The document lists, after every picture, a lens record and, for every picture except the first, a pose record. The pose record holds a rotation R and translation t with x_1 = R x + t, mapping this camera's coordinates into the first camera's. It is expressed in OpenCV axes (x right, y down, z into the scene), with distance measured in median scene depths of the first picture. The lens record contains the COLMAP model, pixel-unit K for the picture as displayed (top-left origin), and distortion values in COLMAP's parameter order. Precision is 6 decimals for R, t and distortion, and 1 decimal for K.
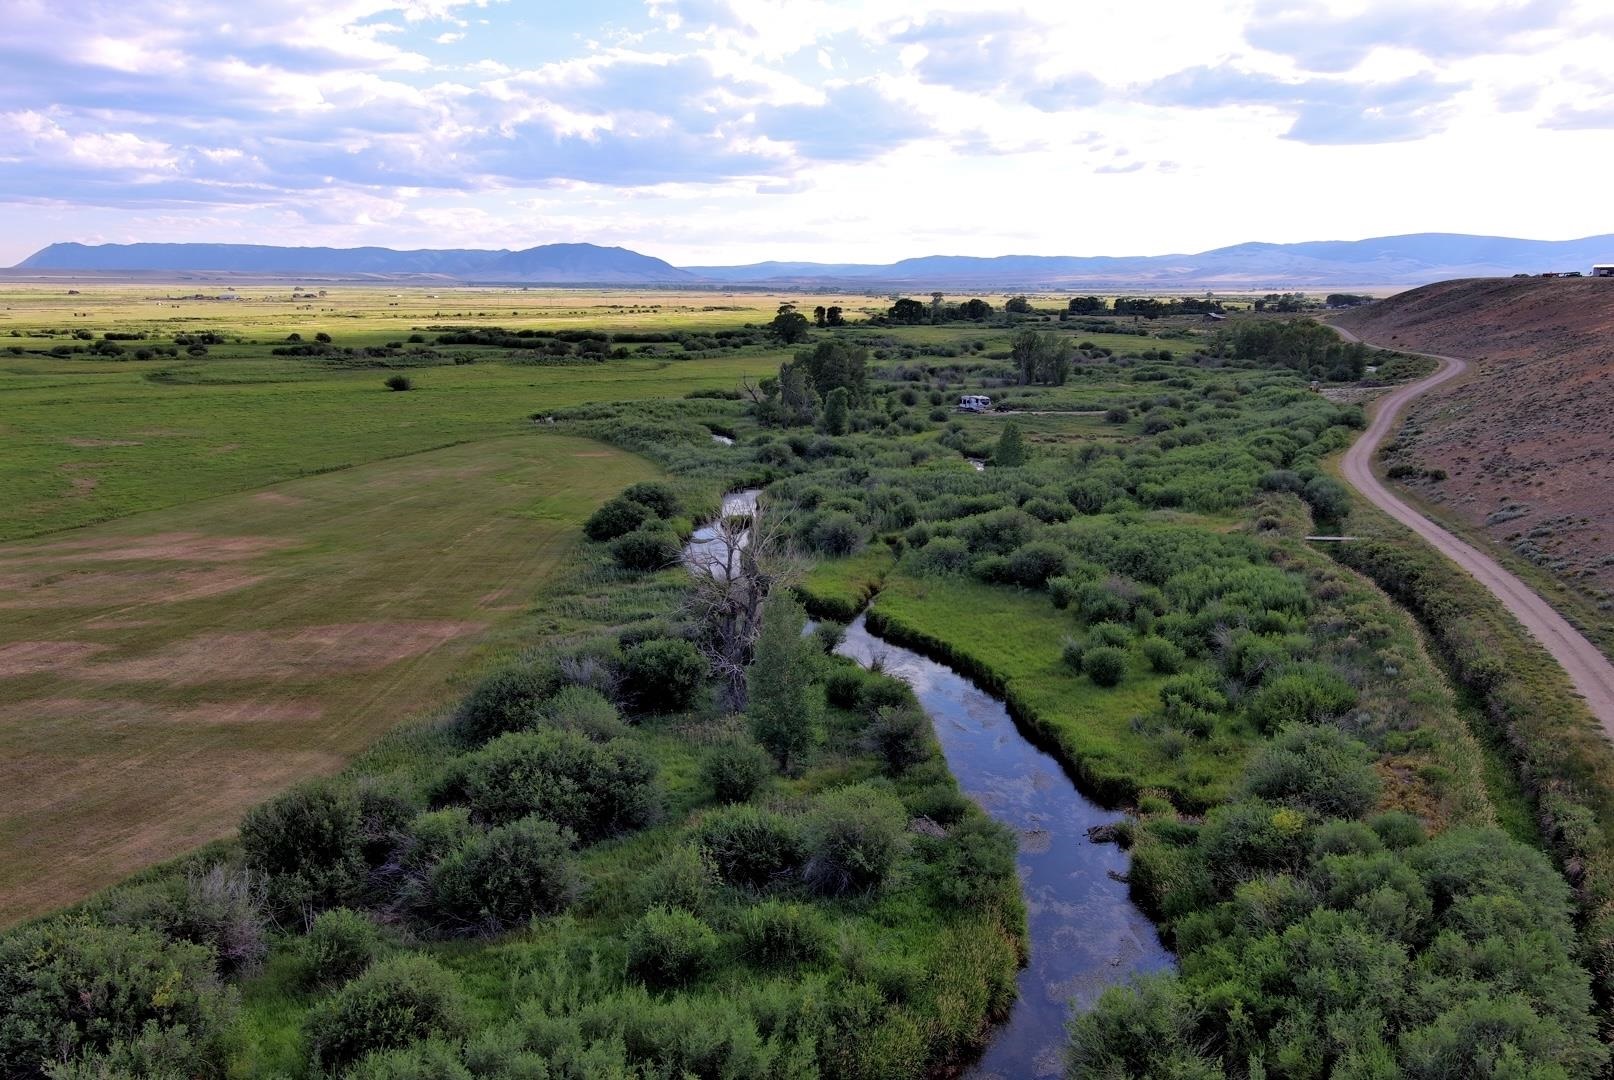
lens RADIAL K [[1258.4, 0, 808.9], [0, 1258.4, 548.0], [0, 0, 1]] dist [0.025635, -0.005288]
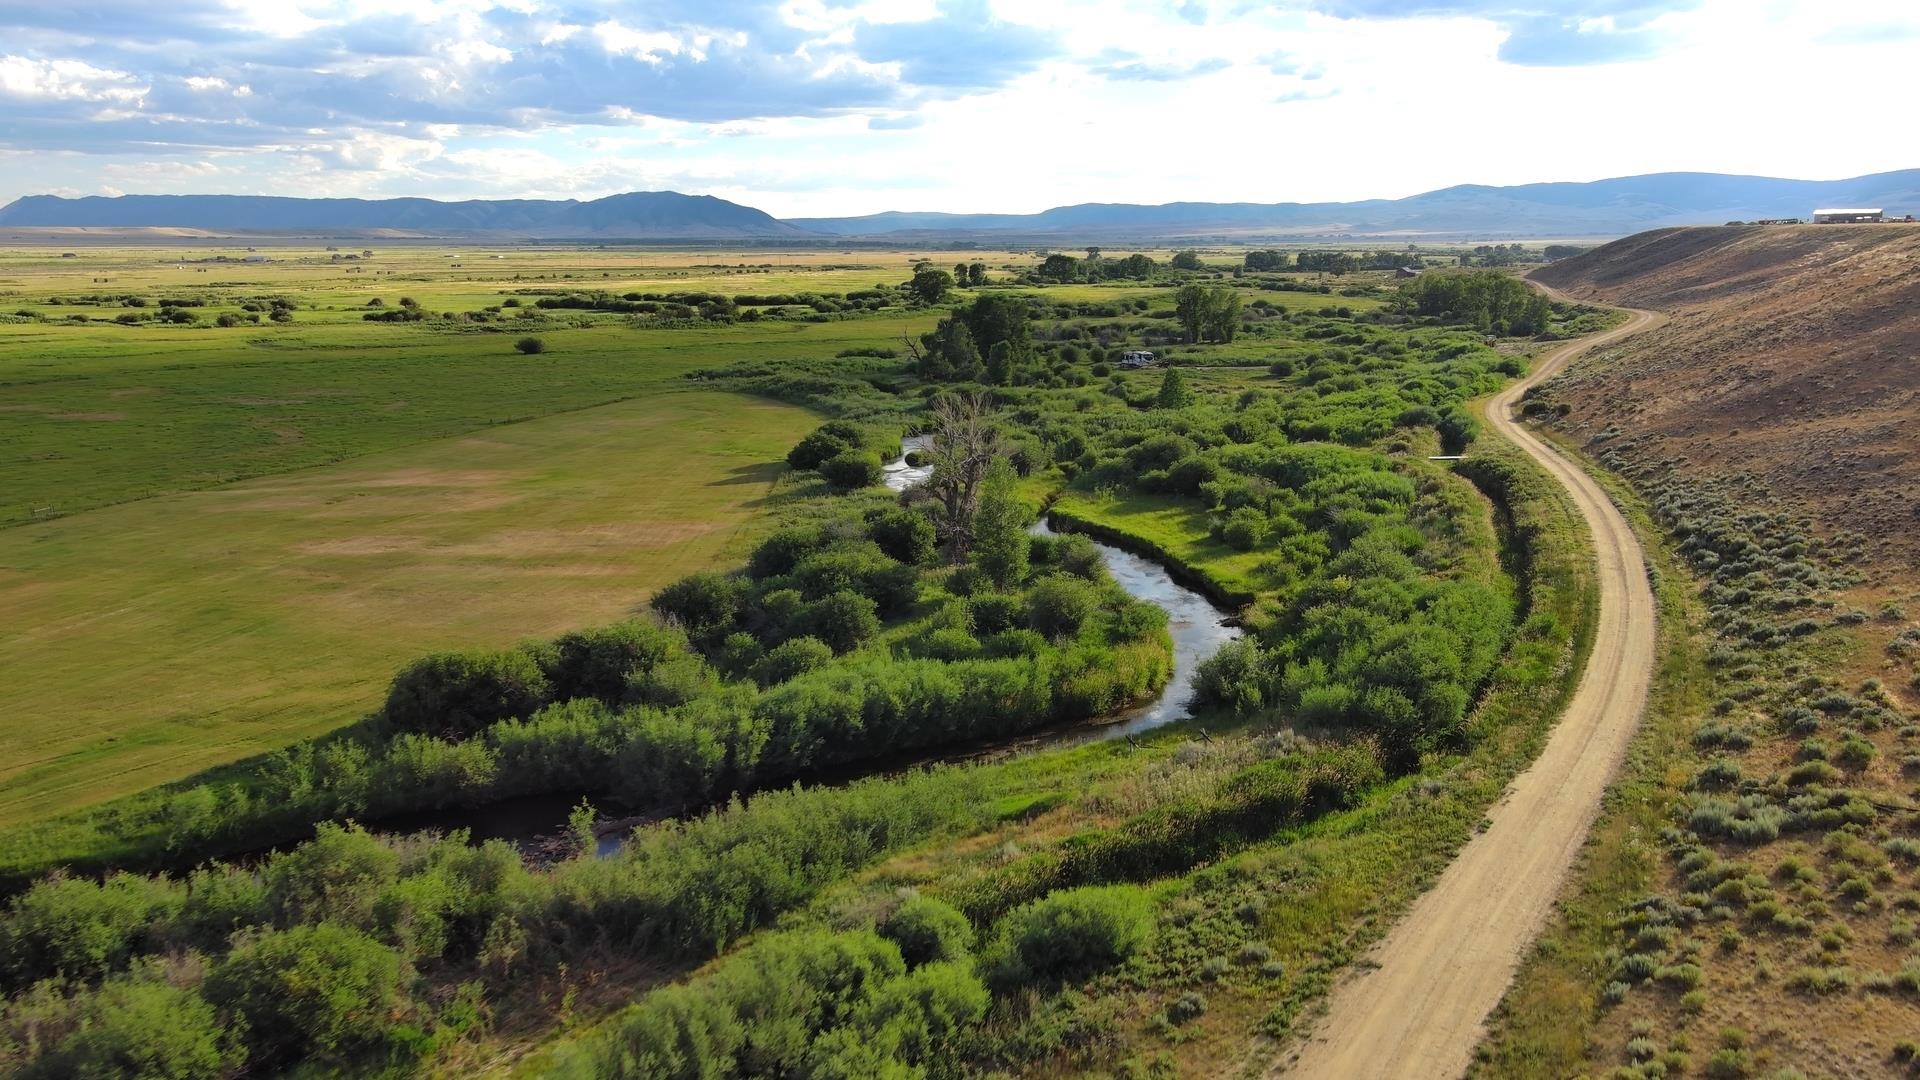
lens RADIAL K [[1524.9, 0, 963.9], [0, 1524.9, 527.8], [0, 0, 1]] dist [0.034516, -0.018769]
pose [[0.999814, -0.011031, 0.015826, -0.018721], [0.011333, 0.999753, -0.019097, 0.030175], [-0.015611, 0.019273, 0.999692, -0.143900]]
